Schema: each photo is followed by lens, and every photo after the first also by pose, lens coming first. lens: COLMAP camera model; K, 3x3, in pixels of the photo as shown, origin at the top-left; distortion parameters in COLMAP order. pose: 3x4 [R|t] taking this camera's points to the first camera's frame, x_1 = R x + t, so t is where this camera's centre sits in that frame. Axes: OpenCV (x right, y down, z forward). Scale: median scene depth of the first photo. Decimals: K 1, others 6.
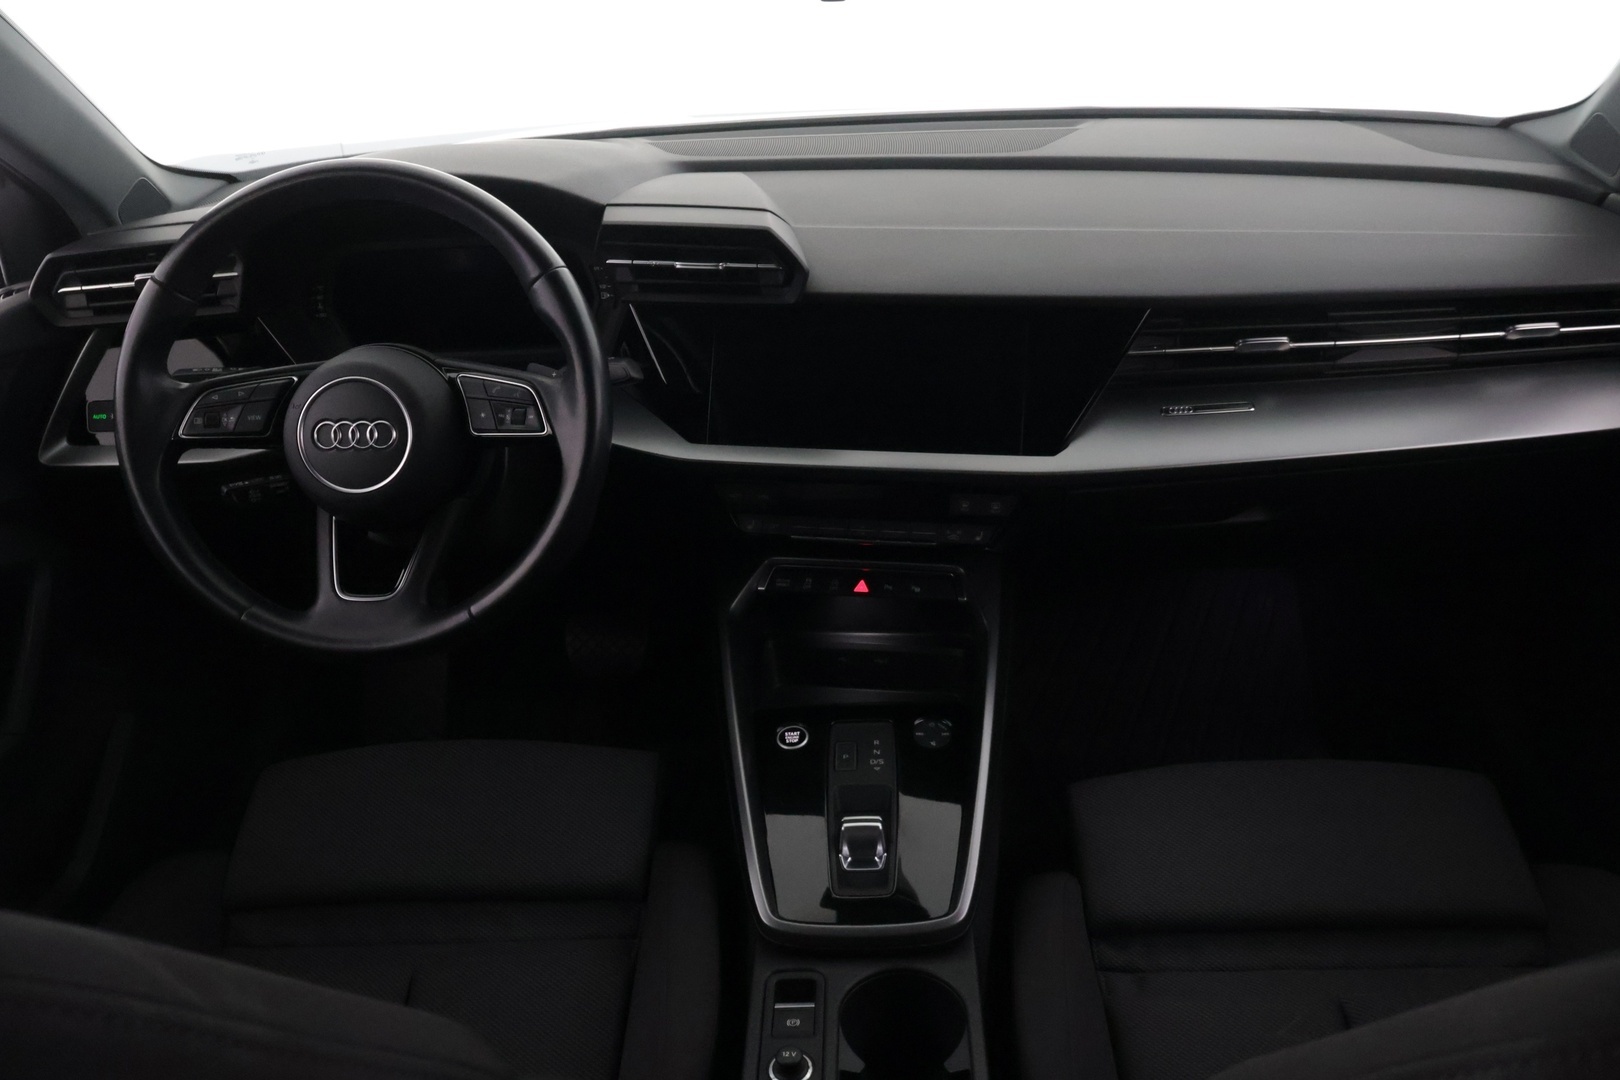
lens RADIAL K [[1344.2, 0, 805.8], [0, 1344.2, 538.6], [0, 0, 1]] dist [-0.001220, 0.017813]
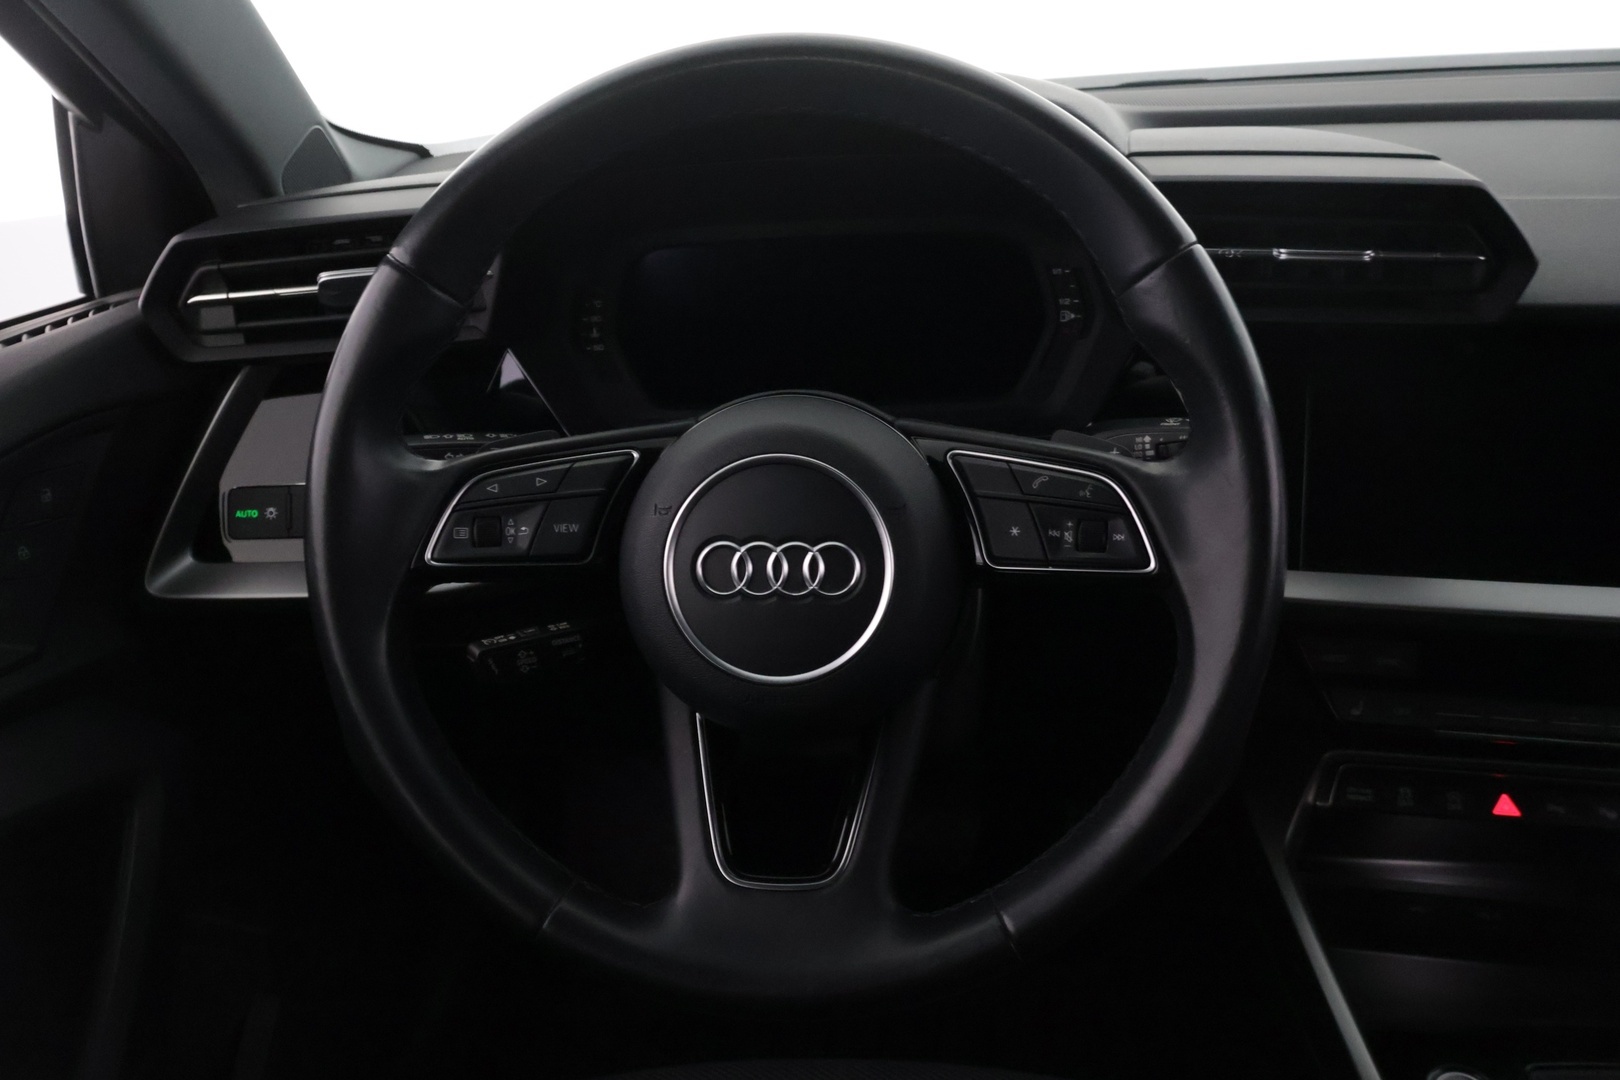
lens RADIAL K [[1344.2, 0, 802.5], [0, 1344.2, 534.6], [0, 0, 1]] dist [-0.001220, 0.017813]
pose [[0.999488, 0.007715, -0.031061, -0.279665], [-0.009253, 0.998722, -0.049678, -0.057905], [0.030638, 0.049940, 0.998282, 0.446112]]
